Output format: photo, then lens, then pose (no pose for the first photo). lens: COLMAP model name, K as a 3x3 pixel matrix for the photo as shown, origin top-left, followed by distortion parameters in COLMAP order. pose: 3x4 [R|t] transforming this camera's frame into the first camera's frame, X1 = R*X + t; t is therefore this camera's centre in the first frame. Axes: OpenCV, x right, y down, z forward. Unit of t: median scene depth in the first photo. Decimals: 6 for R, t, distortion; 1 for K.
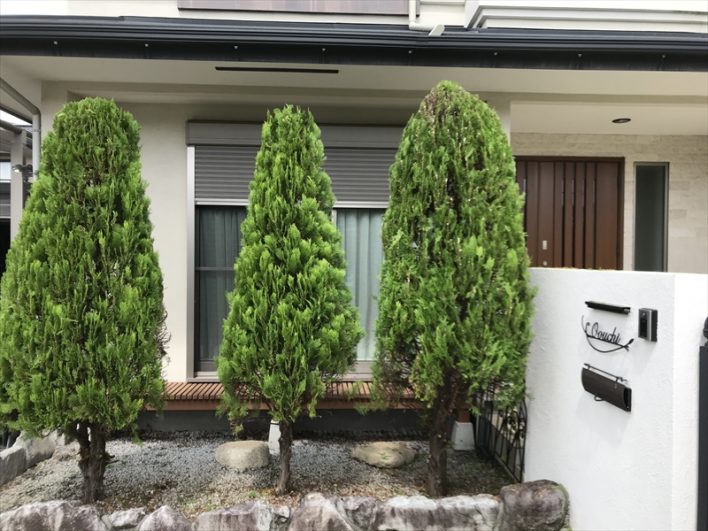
lens RADIAL K [[578.0, 0, 353.6], [0, 578.0, 264.9], [0, 0, 1]] dist [0.027291, -0.025541]
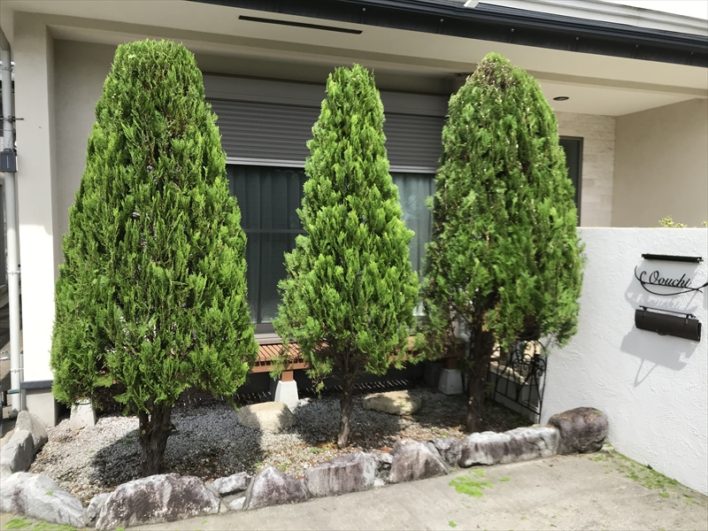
lens RADIAL K [[578.0, 0, 330.4], [0, 578.0, 267.8], [0, 0, 1]] dist [0.027291, -0.025541]
pose [[0.957245, -0.022839, 0.288376, -0.504190], [0.004416, 0.997916, 0.064374, 0.010609], [-0.289245, -0.060348, 0.955351, 0.041862]]
